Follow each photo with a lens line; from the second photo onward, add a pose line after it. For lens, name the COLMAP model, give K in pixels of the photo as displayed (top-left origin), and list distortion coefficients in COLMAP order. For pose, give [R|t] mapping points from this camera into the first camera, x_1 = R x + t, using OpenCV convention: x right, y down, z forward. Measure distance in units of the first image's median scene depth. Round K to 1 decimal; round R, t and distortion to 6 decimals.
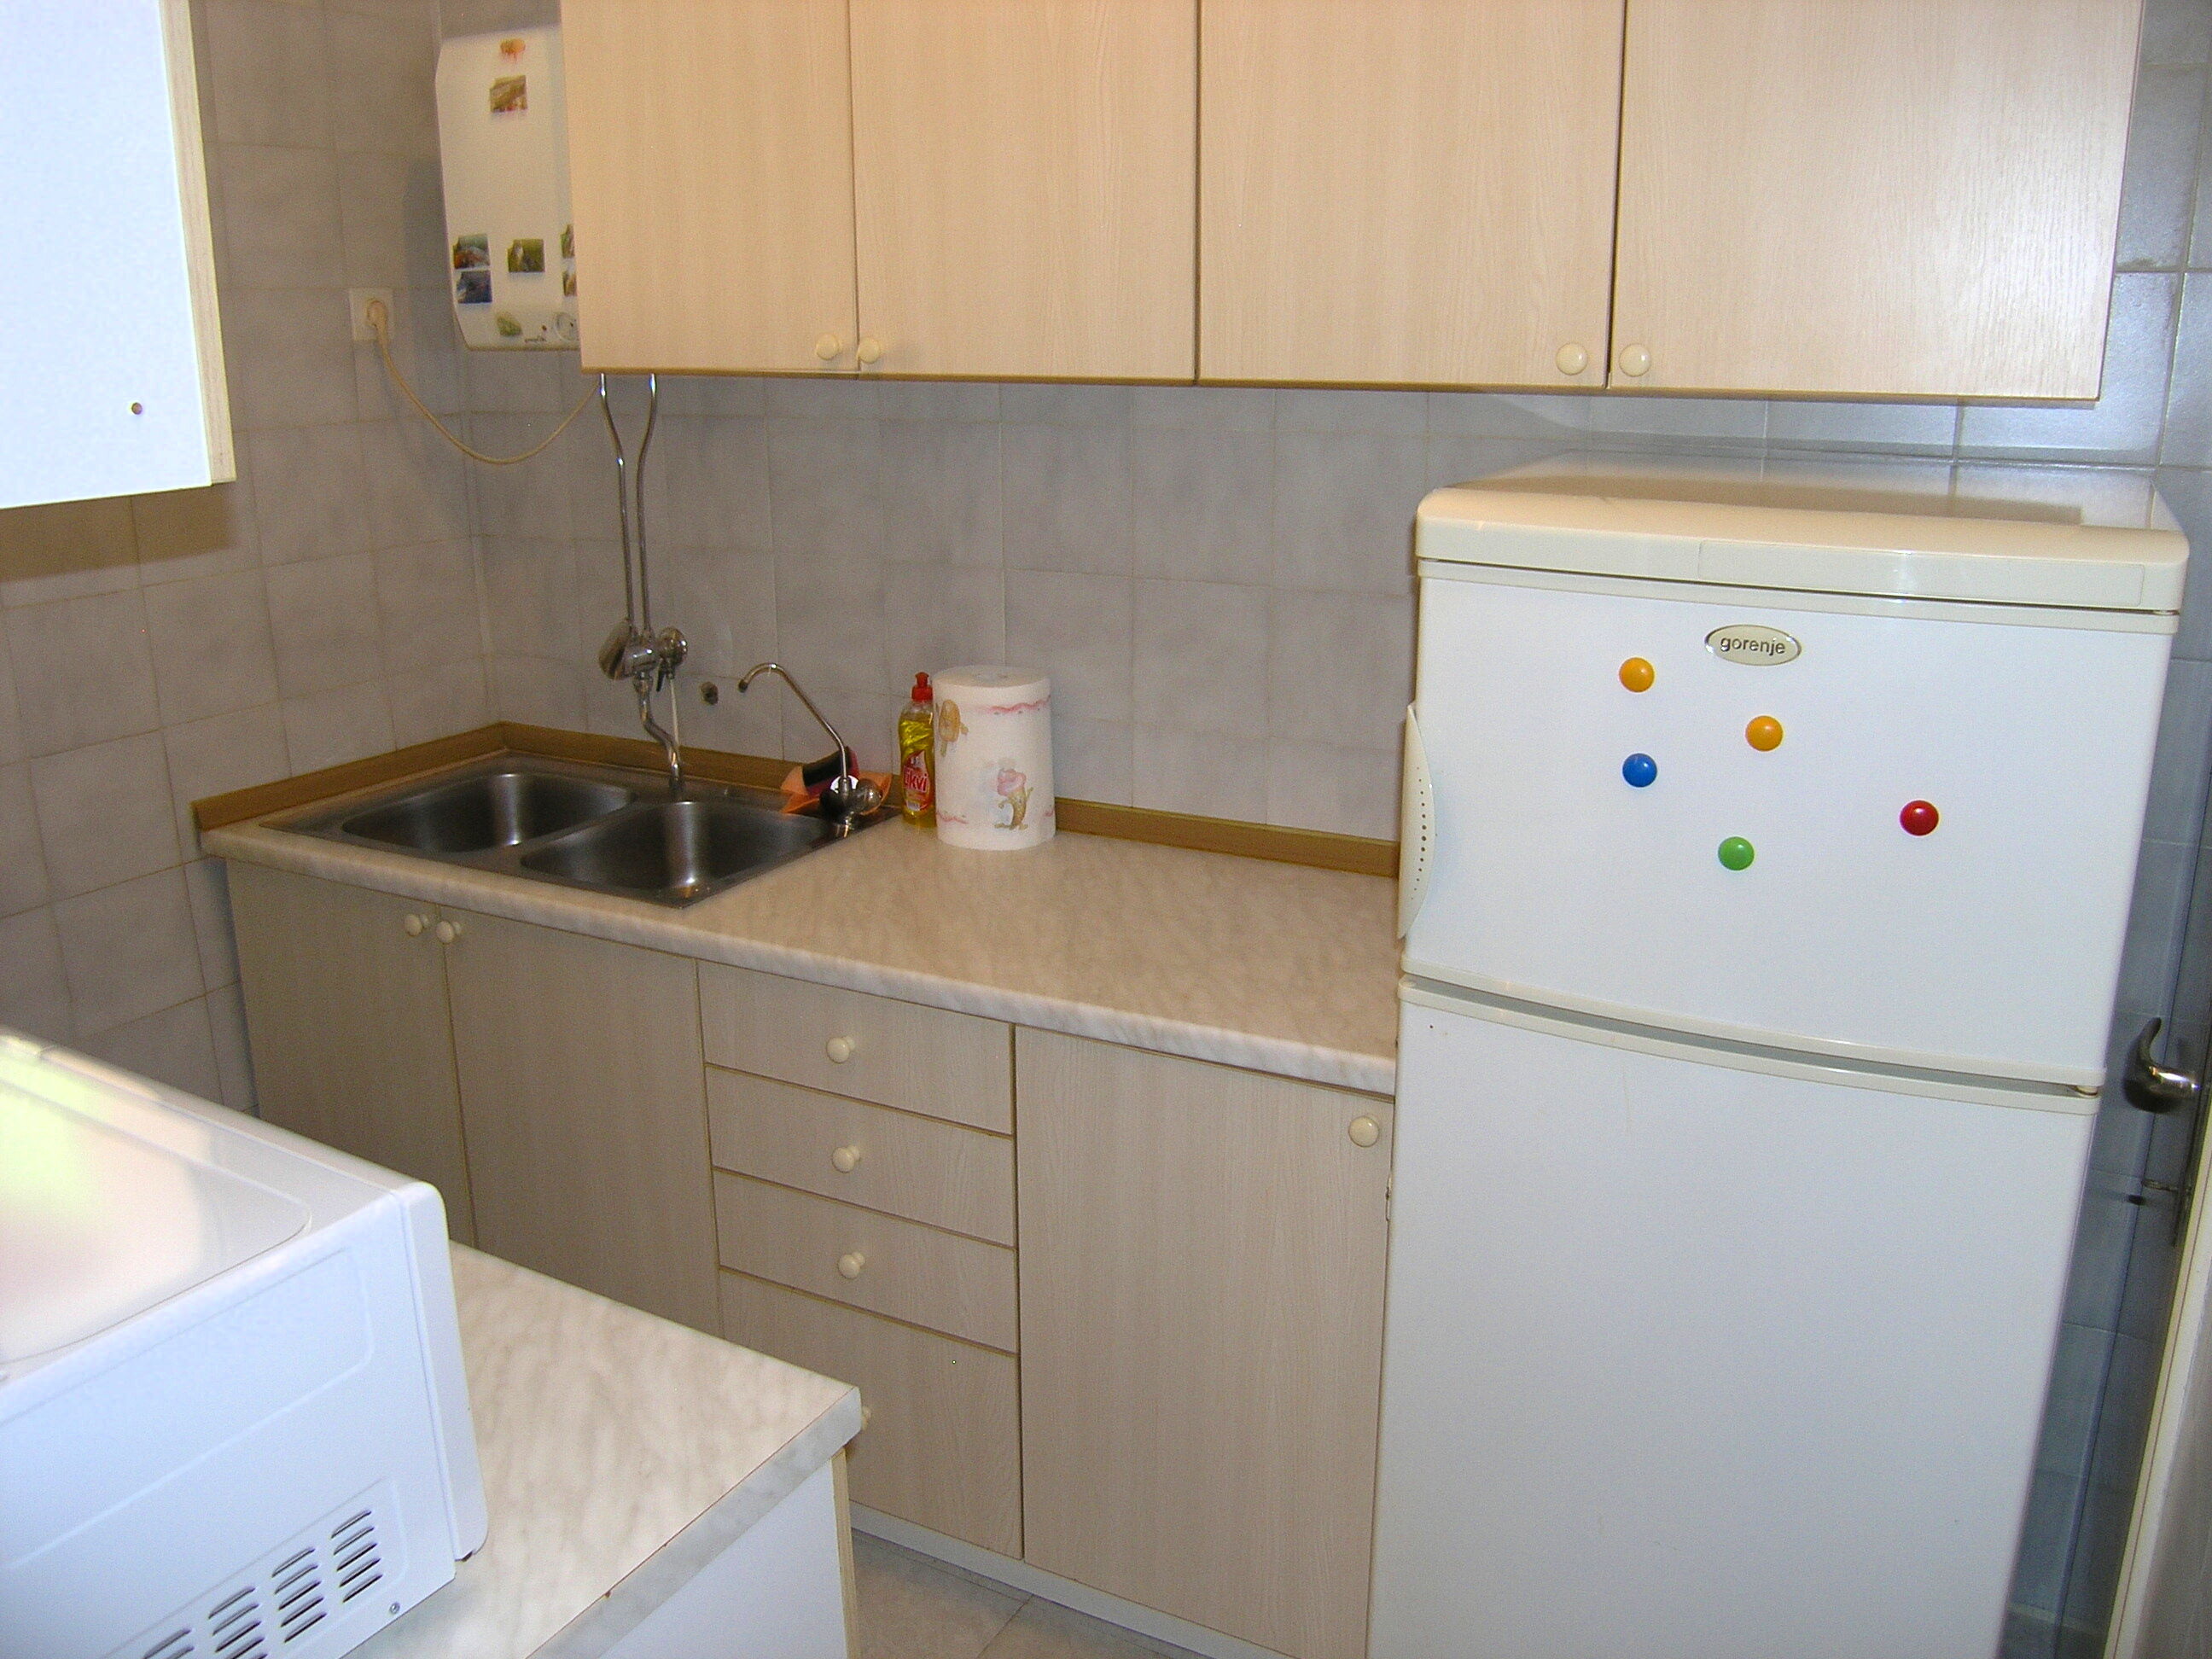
lens RADIAL K [[1811.1, 0, 1100.8], [0, 1811.1, 829.2], [0, 0, 1]] dist [-0.100940, 0.046806]
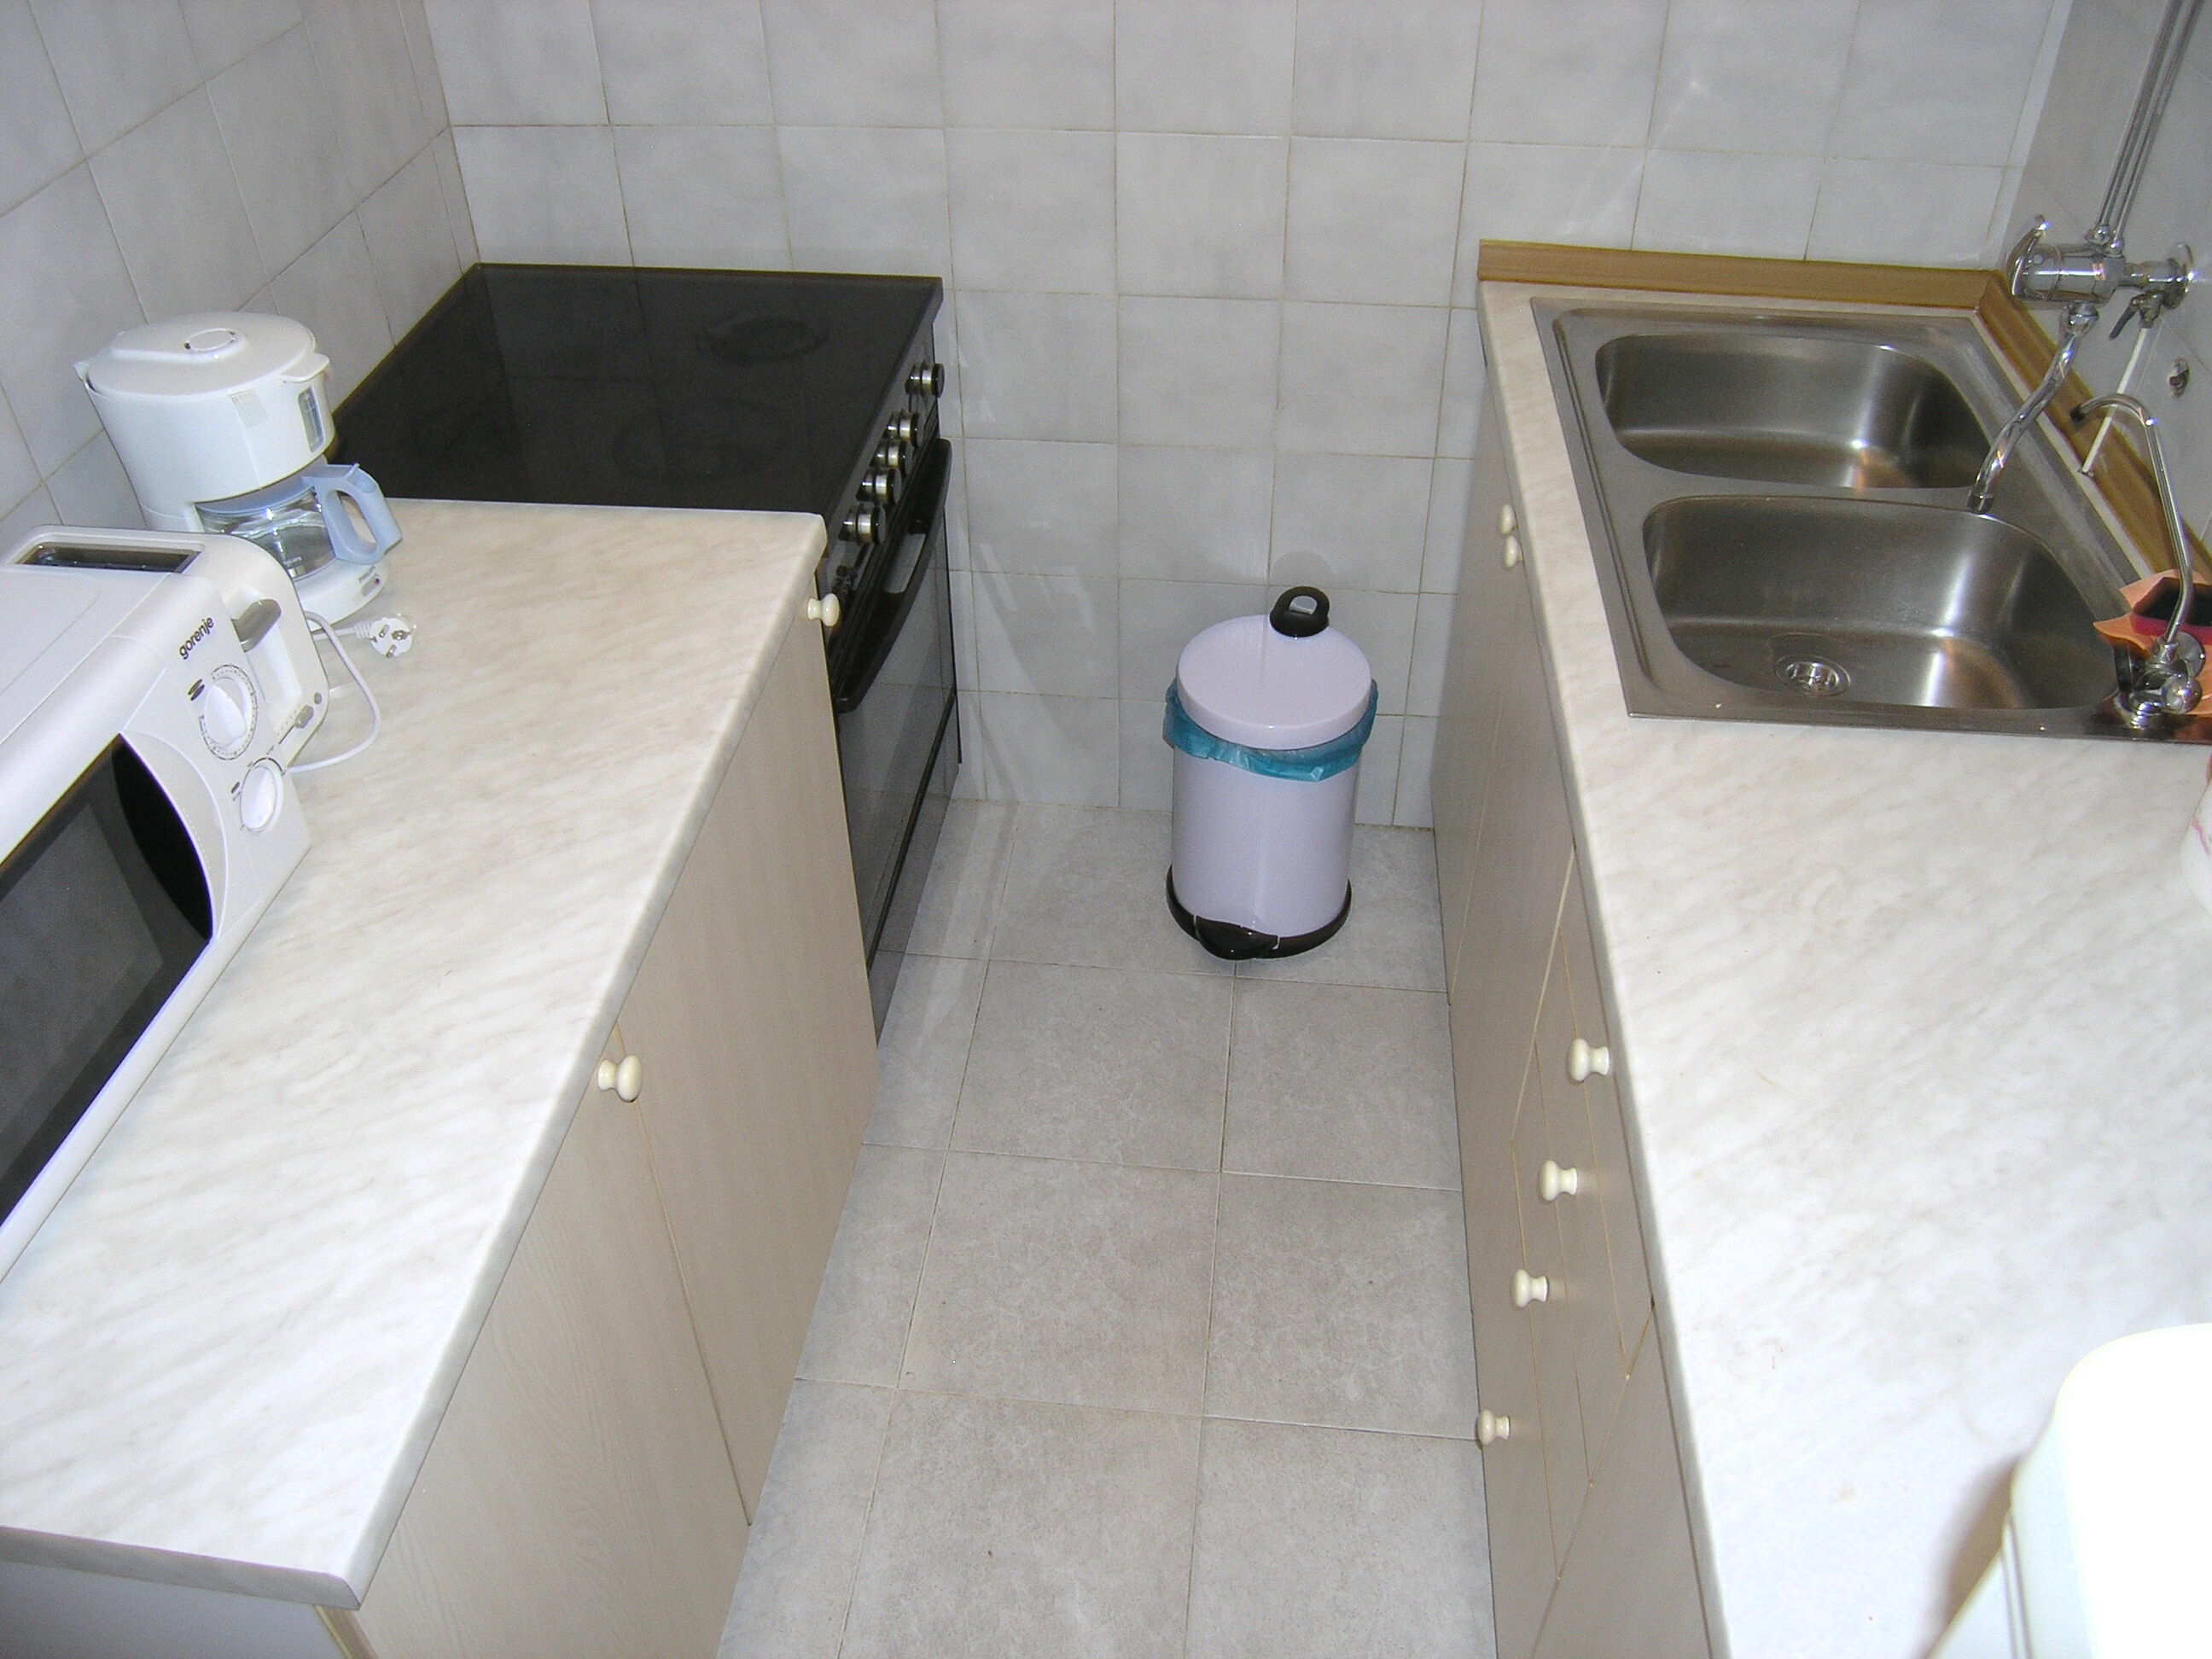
lens RADIAL K [[1811.1, 0, 1097.7], [0, 1811.1, 823.0], [0, 0, 1]] dist [-0.100940, 0.046806]
pose [[0.375750, 0.597612, -0.708287, 0.155332], [-0.242978, 0.801087, 0.547011, -0.205179], [0.894300, -0.033441, 0.446216, 0.472970]]
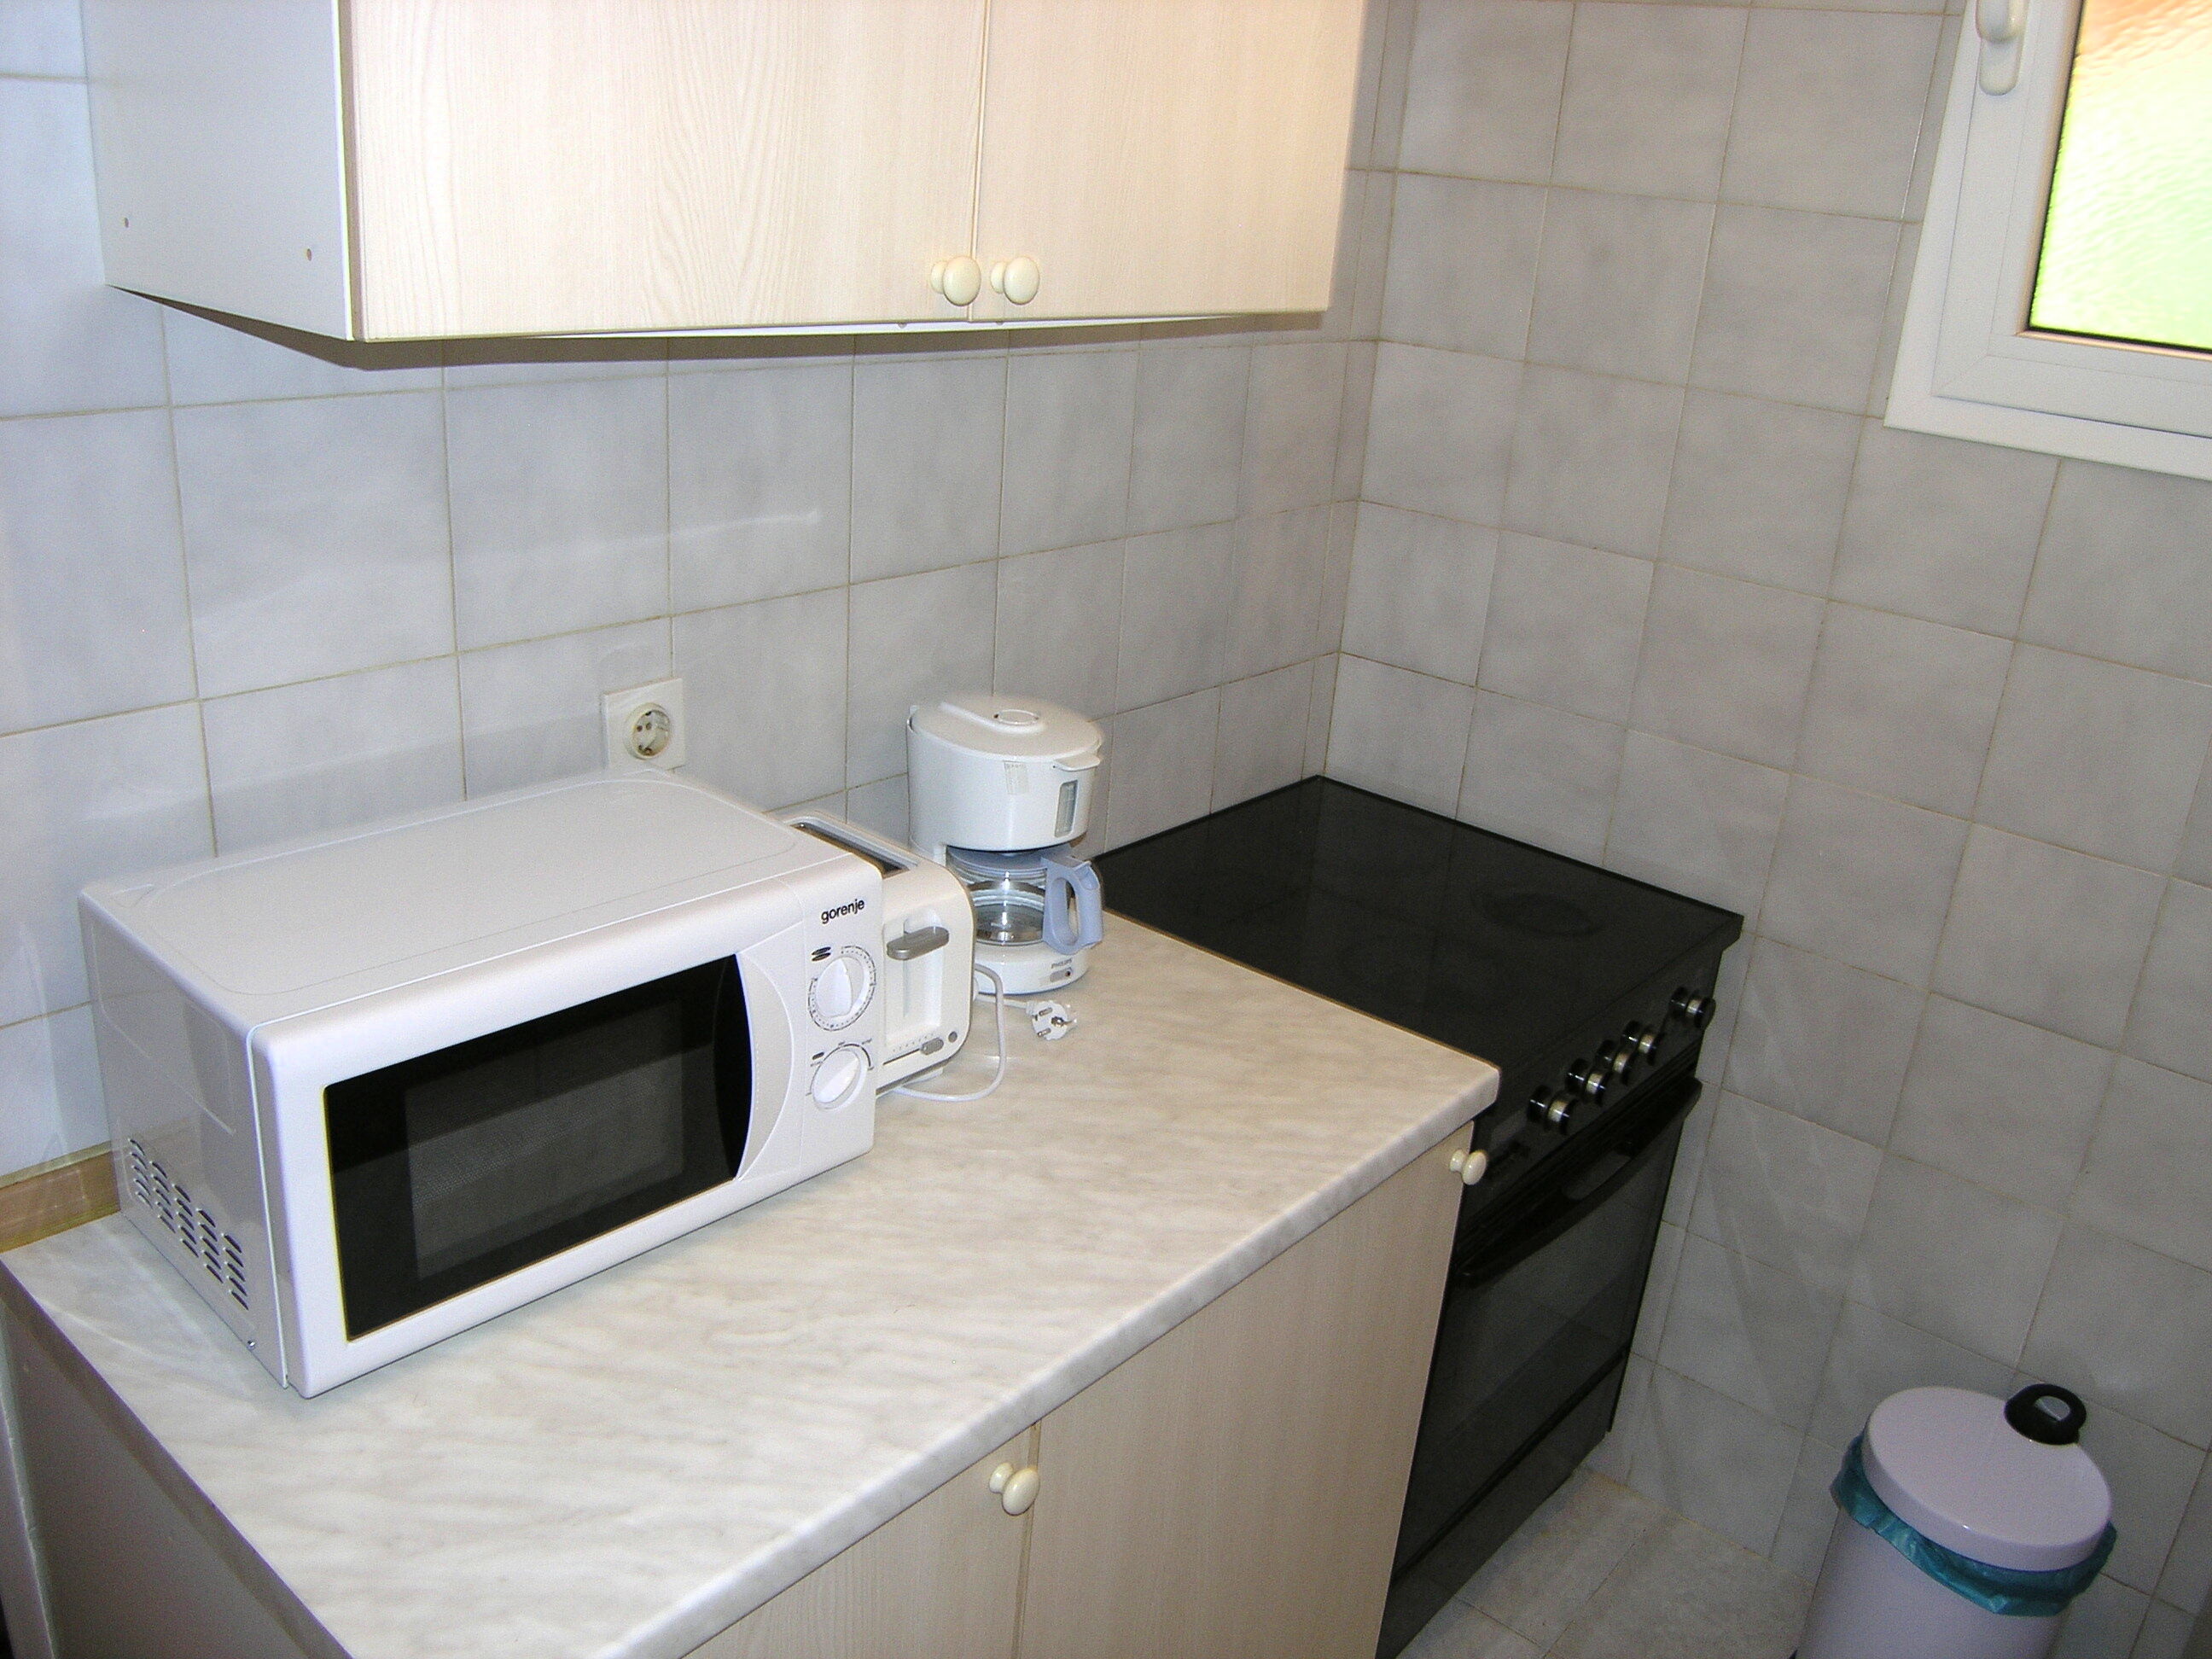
lens RADIAL K [[1811.1, 0, 1095.8], [0, 1811.1, 829.3], [0, 0, 1]] dist [-0.100940, 0.046806]
pose [[-0.204269, 0.335711, -0.919550, 0.162008], [-0.336991, 0.857826, 0.388036, -0.177999], [0.919082, 0.389144, -0.062095, 0.559425]]
